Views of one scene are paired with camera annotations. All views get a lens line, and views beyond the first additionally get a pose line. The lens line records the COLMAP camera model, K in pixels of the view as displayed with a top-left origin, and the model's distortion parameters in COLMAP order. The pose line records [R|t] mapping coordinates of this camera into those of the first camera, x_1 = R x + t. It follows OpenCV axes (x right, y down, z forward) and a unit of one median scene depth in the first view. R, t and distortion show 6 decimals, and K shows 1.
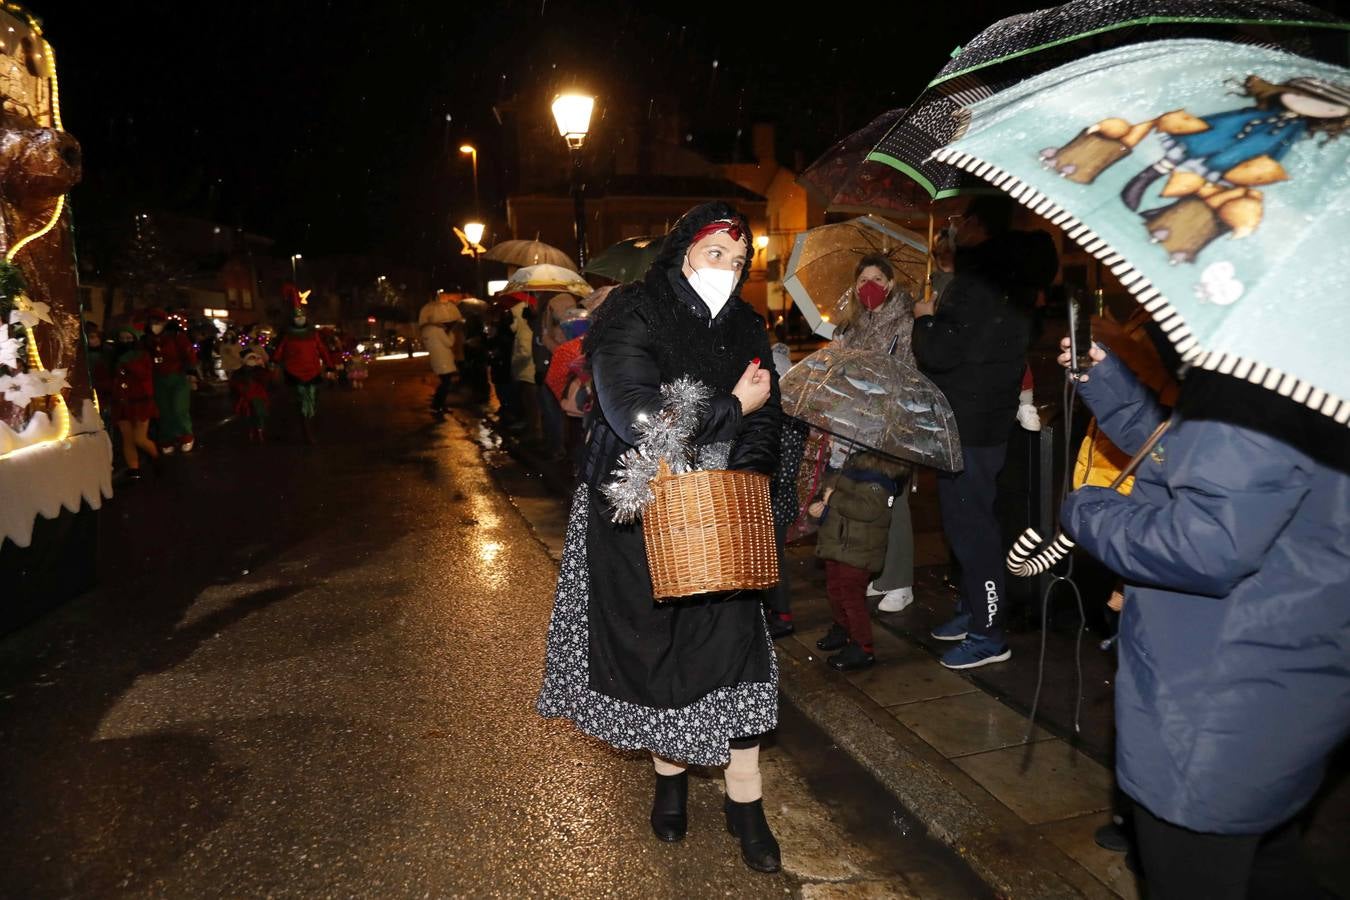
lens RADIAL K [[935.2, 0, 676.8], [0, 935.2, 447.0], [0, 0, 1]] dist [0.017107, 0.003096]
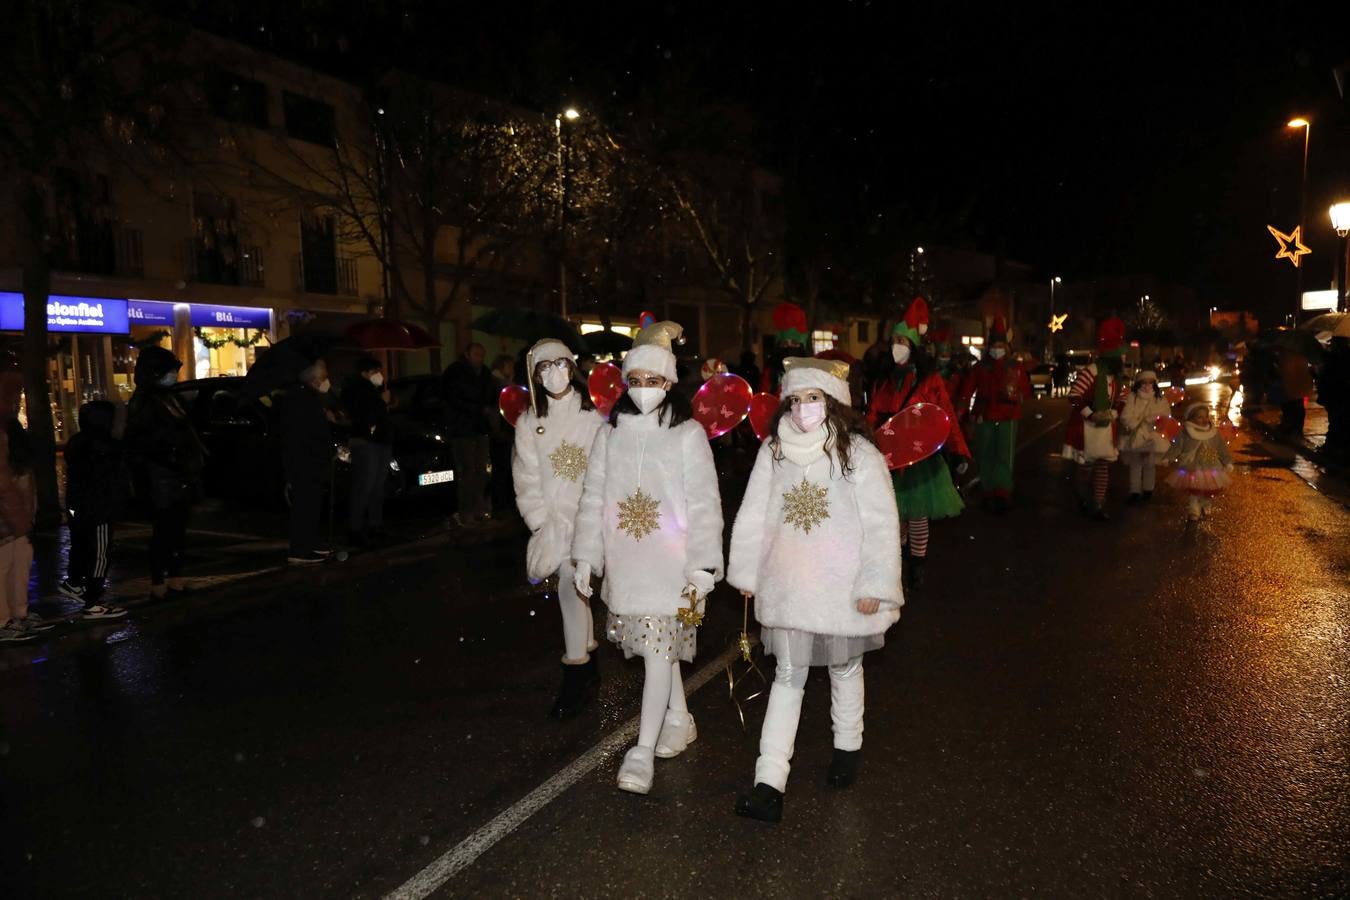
lens RADIAL K [[935.2, 0, 681.2], [0, 935.2, 457.0], [0, 0, 1]] dist [0.017107, 0.003096]
pose [[0.732185, 0.063811, -0.678110, -0.564814], [-0.074925, 0.997105, 0.012929, -0.139307], [0.676972, 0.041341, 0.734847, 1.001642]]
